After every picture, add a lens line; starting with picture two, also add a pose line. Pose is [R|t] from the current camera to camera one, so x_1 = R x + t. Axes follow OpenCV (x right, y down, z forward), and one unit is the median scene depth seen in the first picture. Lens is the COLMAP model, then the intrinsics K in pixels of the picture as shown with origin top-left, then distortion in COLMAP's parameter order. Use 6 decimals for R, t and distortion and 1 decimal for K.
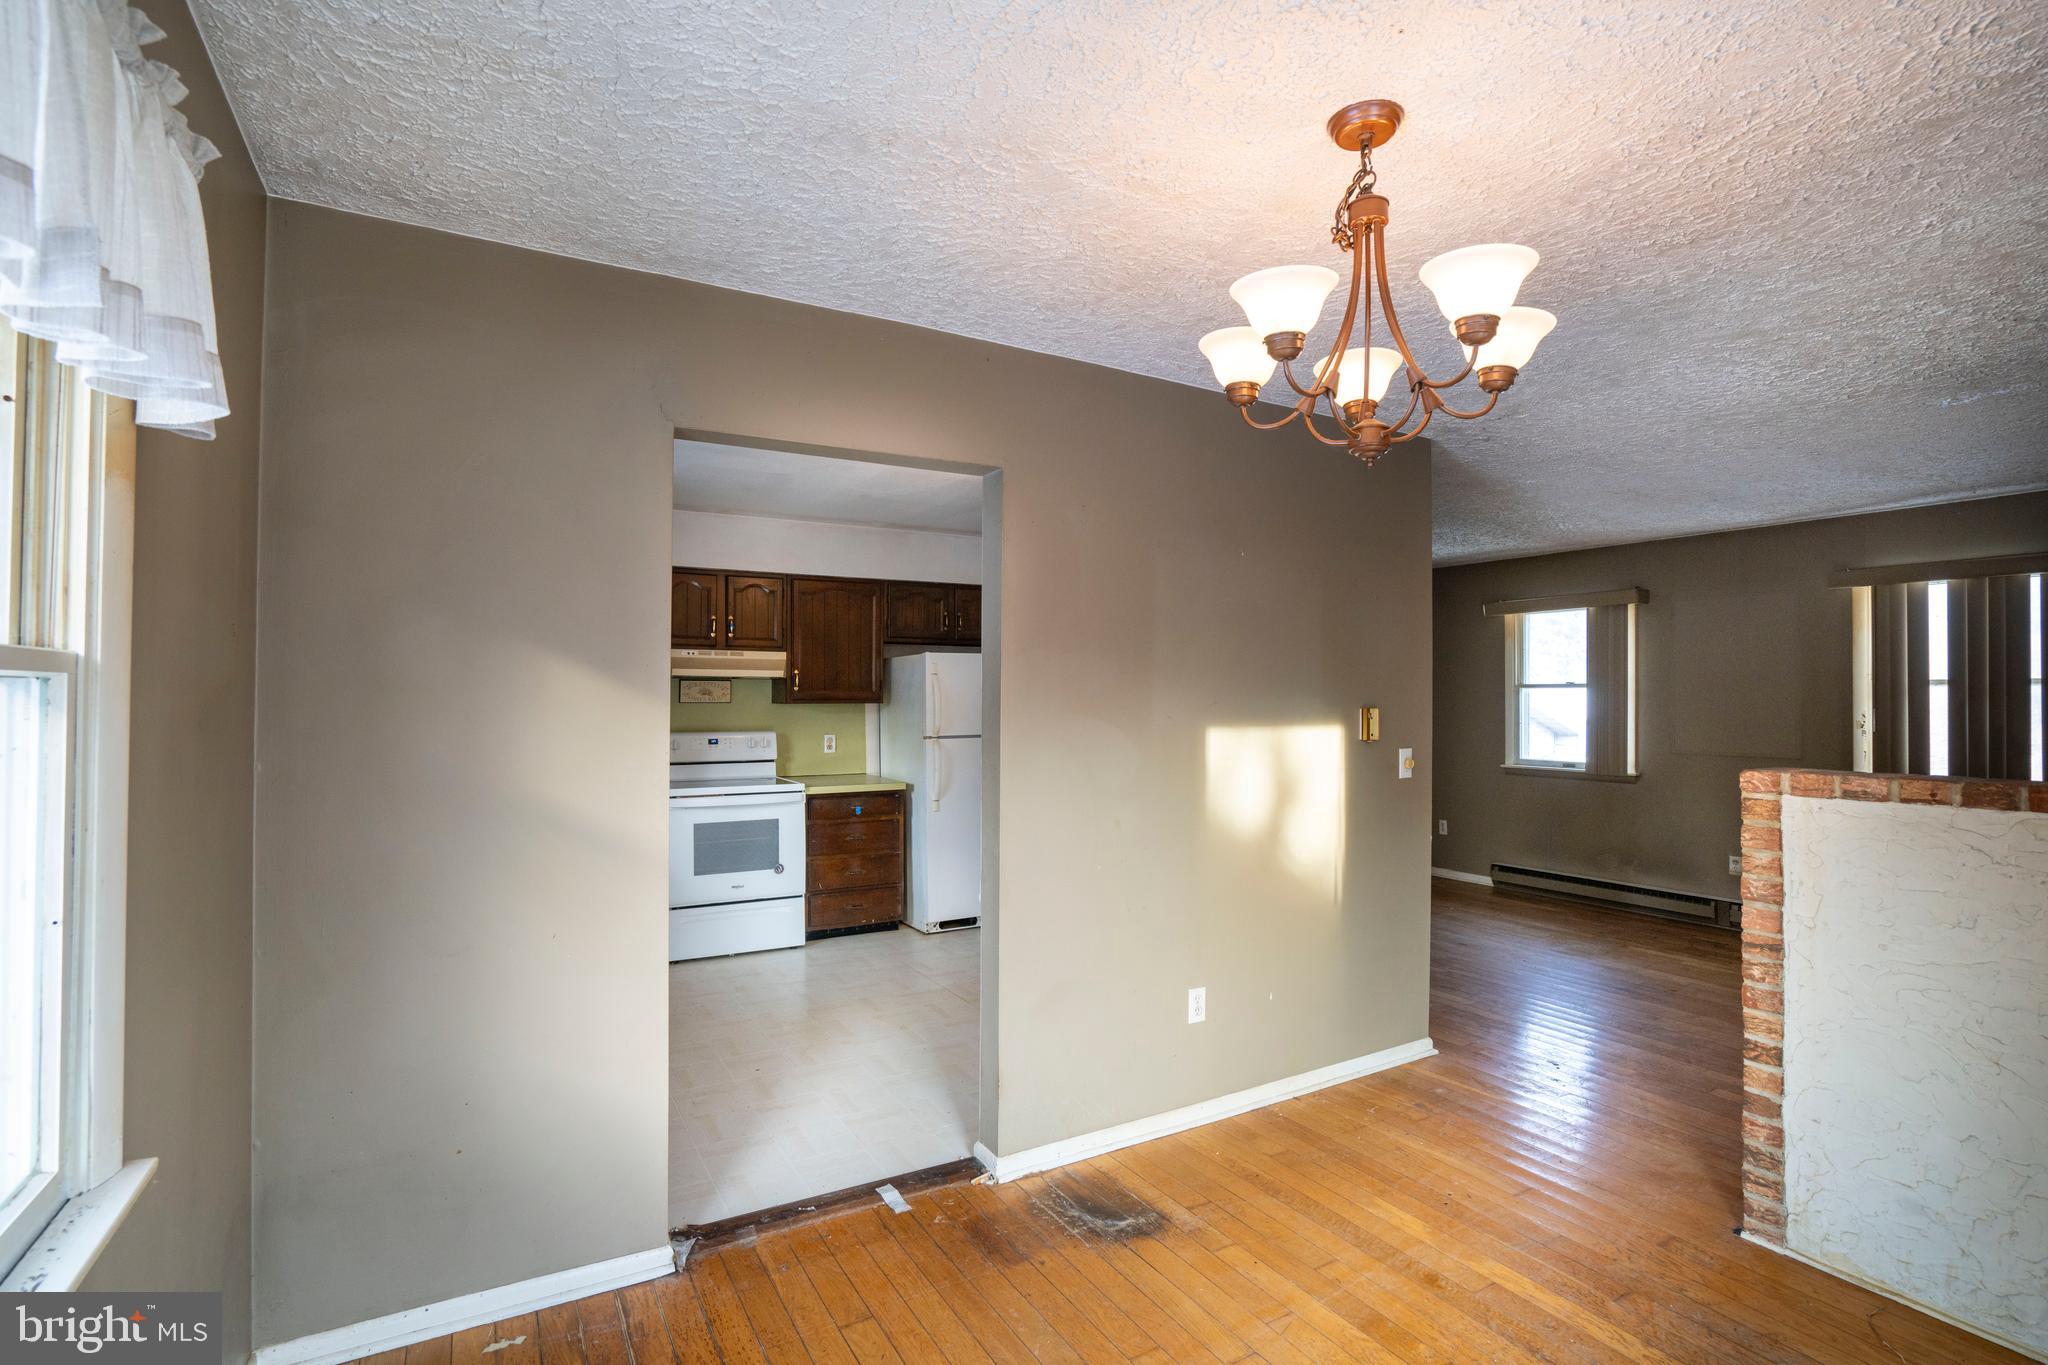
lens RADIAL K [[959.1, 0, 1017.2], [0, 959.1, 691.4], [0, 0, 1]] dist [-0.067086, 0.031684]
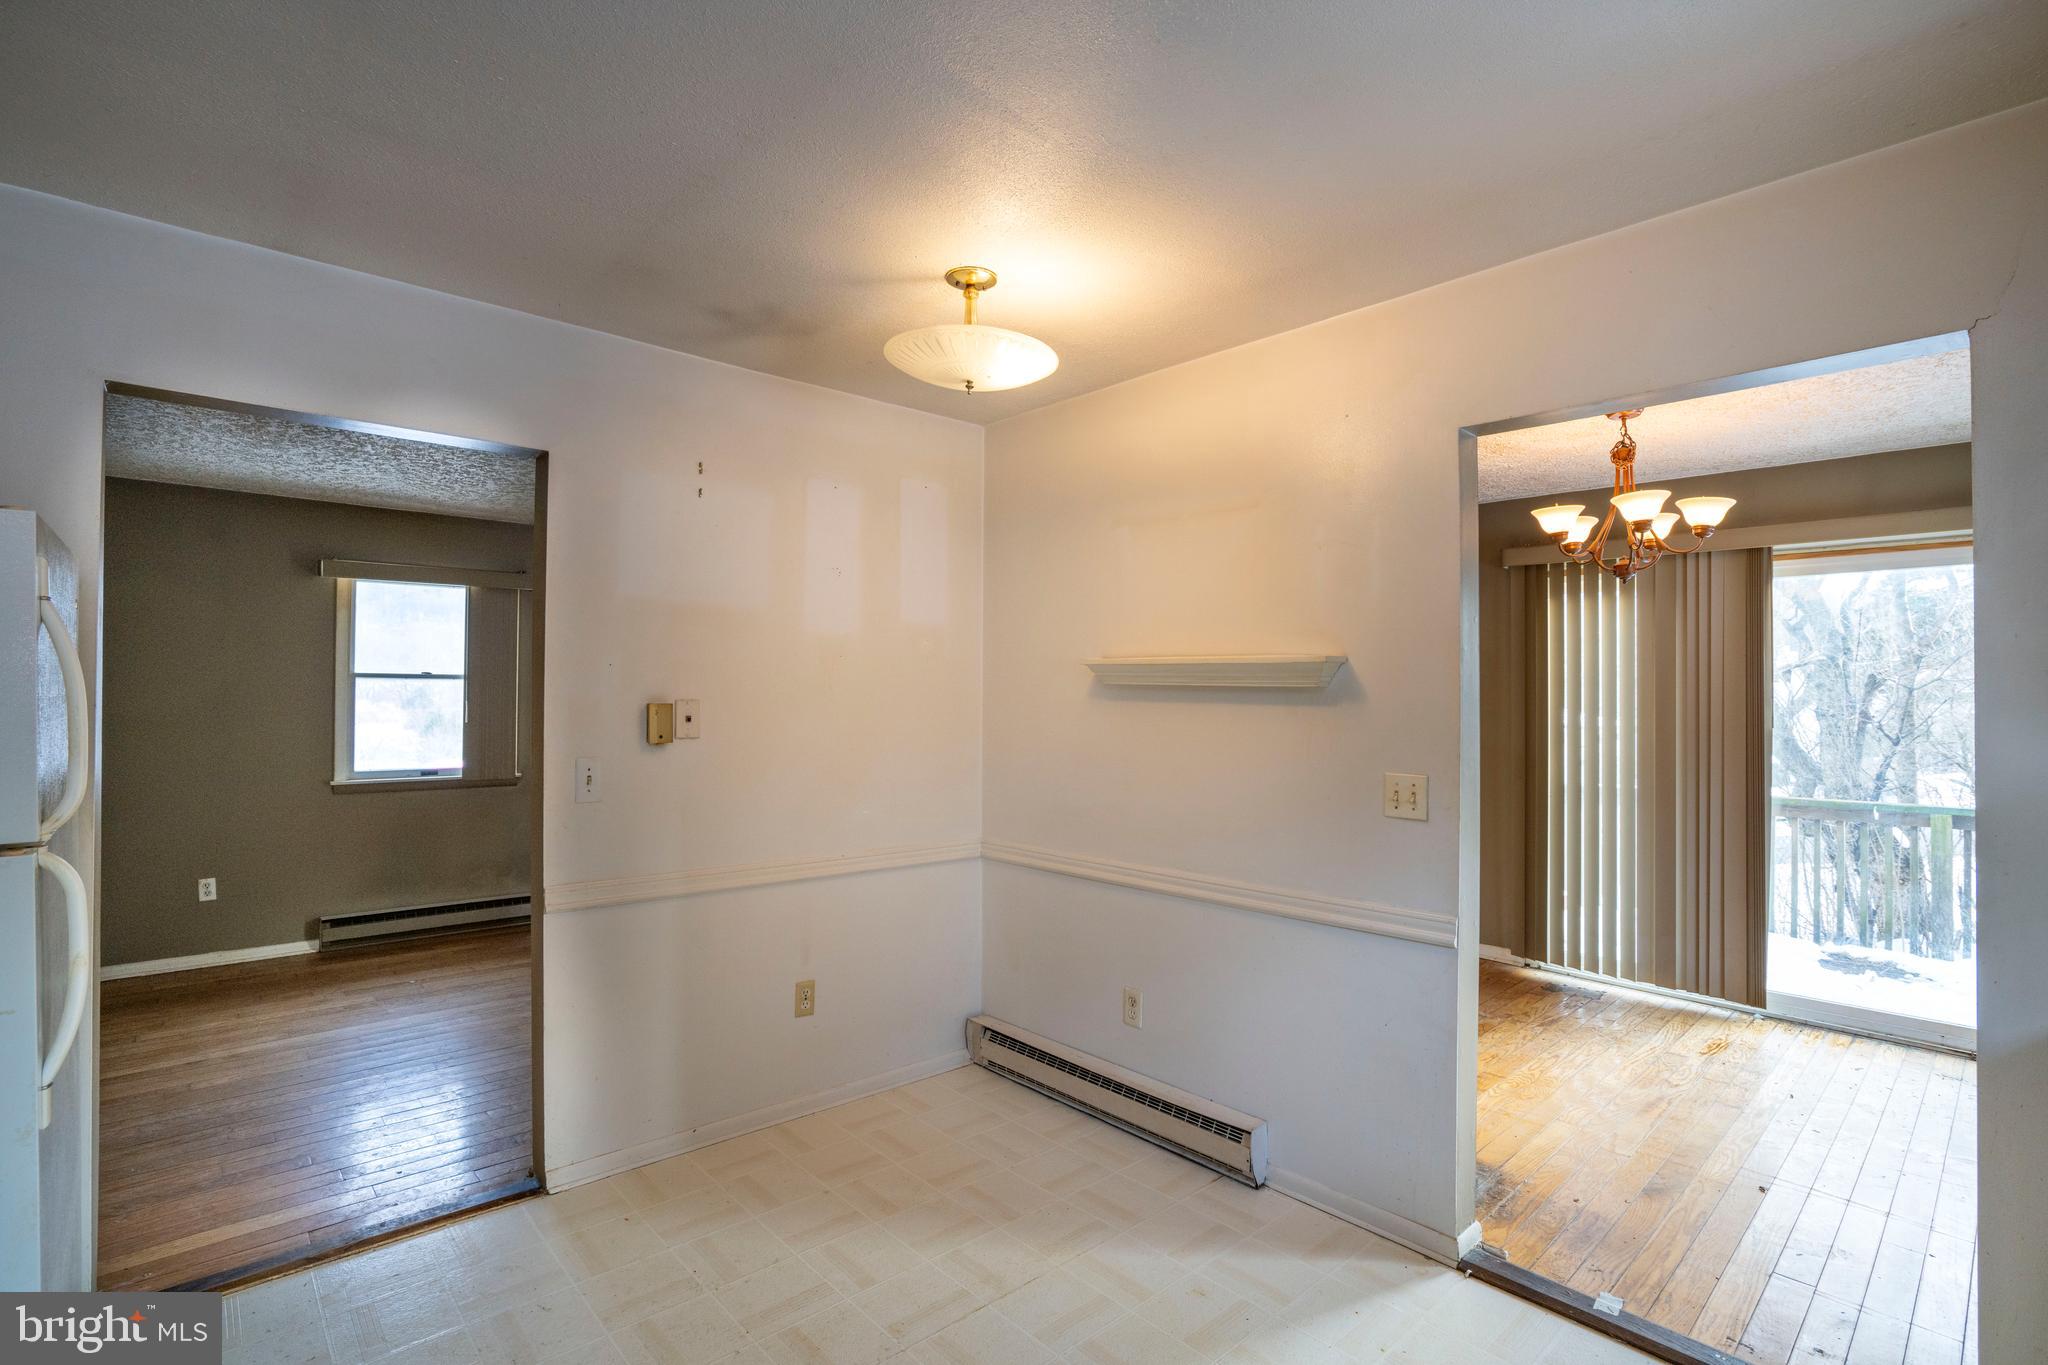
lens RADIAL K [[959.1, 0, 1017.2], [0, 959.1, 691.4], [0, 0, 1]] dist [-0.067086, 0.031684]
pose [[-0.211016, 0.003600, 0.977476, -0.375207], [-0.014937, 0.999865, -0.006907, 0.005570], [-0.977368, -0.016058, -0.210934, 0.772849]]
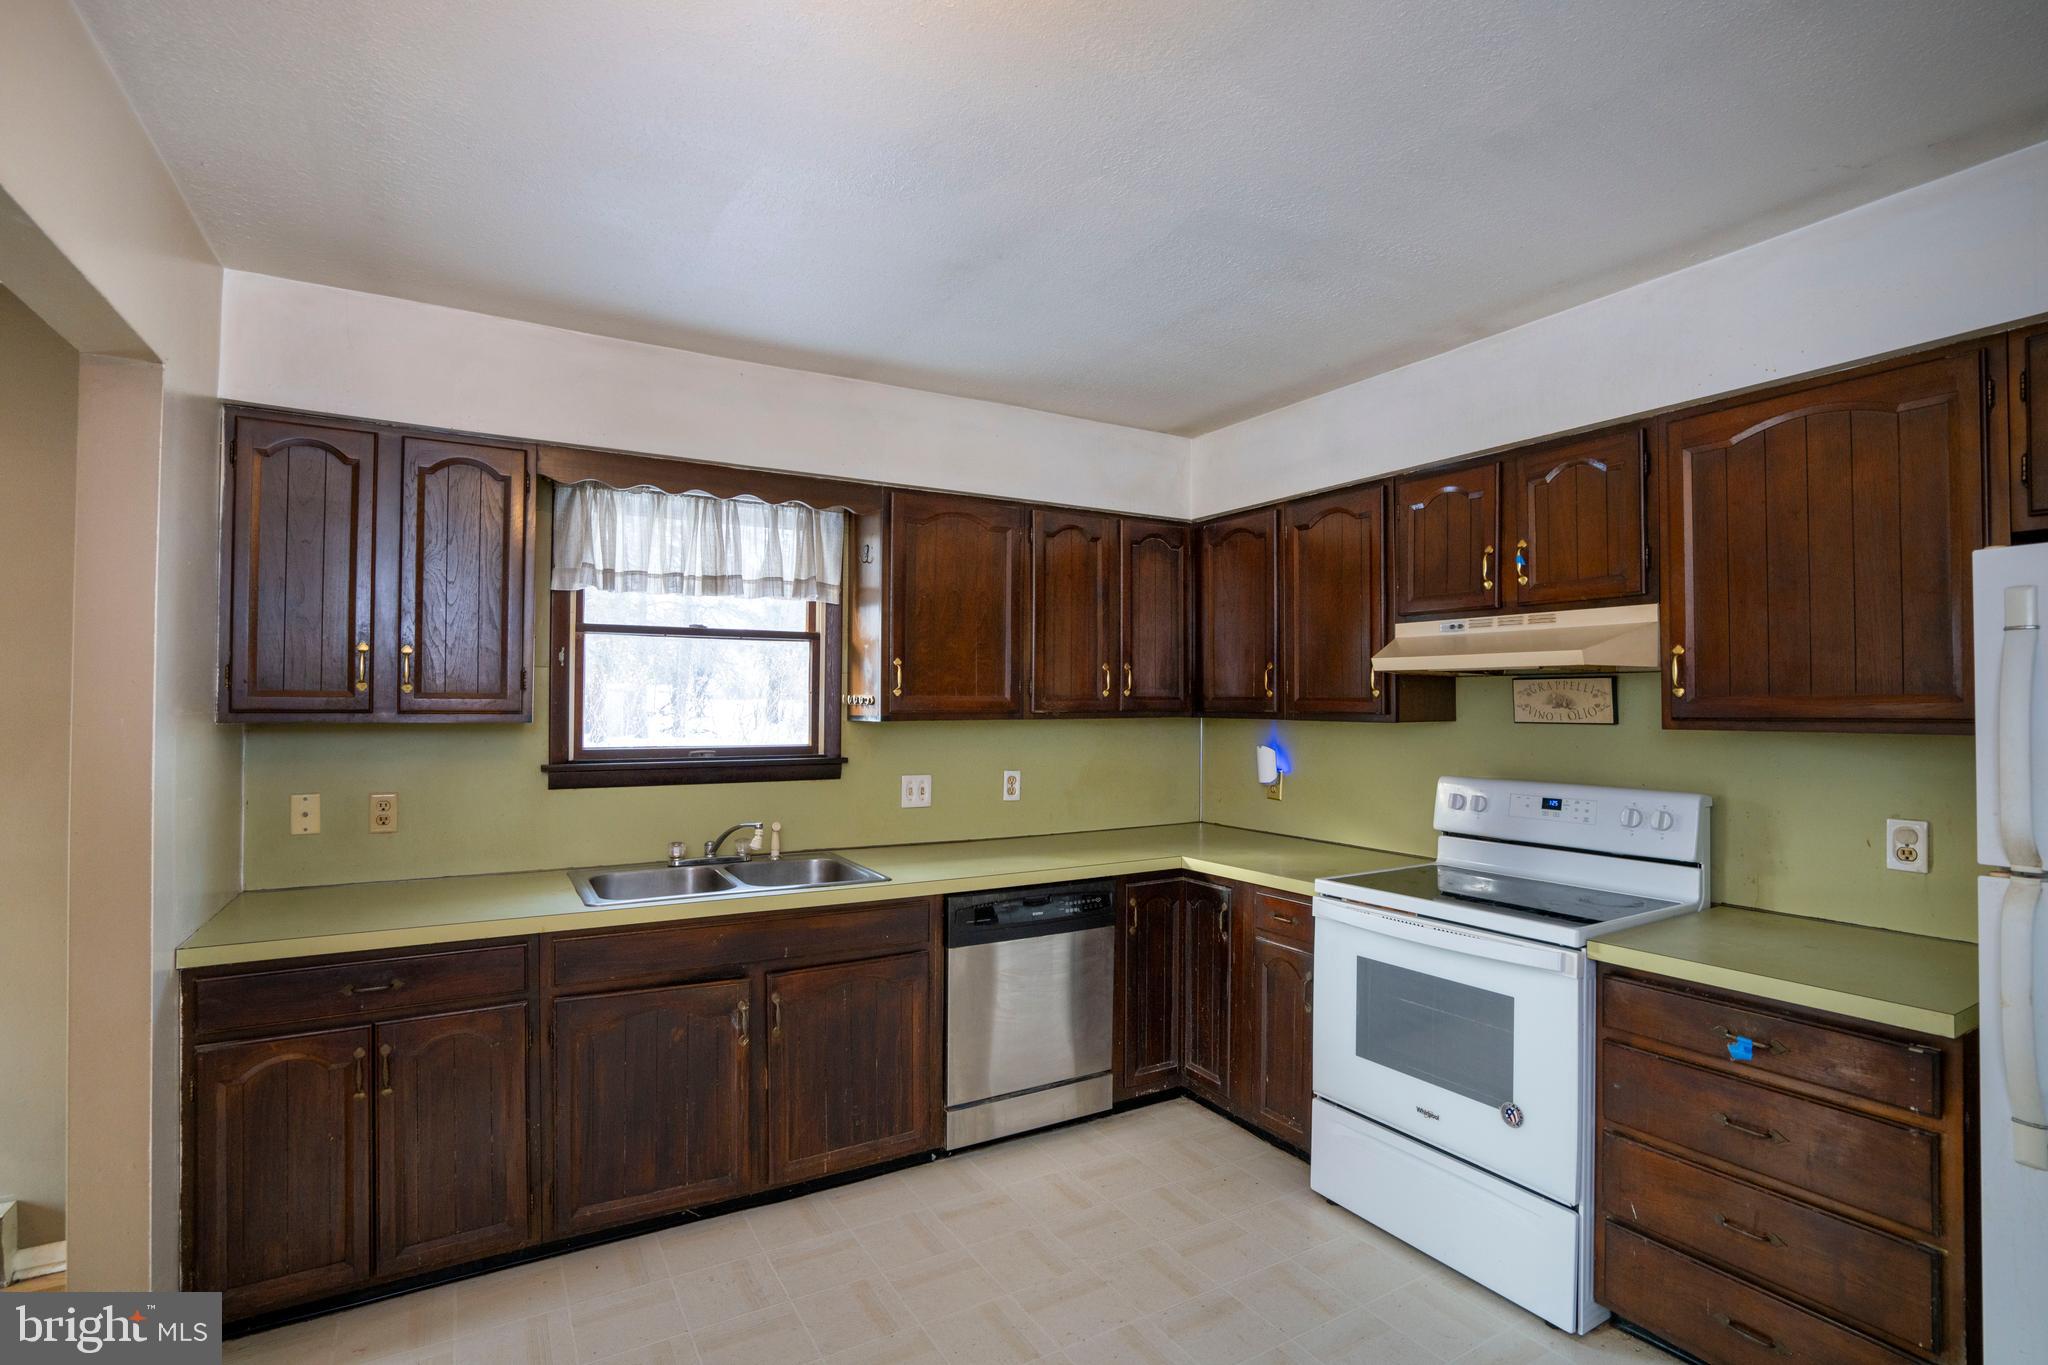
lens RADIAL K [[959.1, 0, 1017.2], [0, 959.1, 691.4], [0, 0, 1]] dist [-0.067086, 0.031684]
pose [[0.006769, -0.016275, -0.999845, 0.155480], [0.001929, 0.999866, -0.016262, 0.002613], [0.999975, -0.001819, 0.006800, 0.706170]]
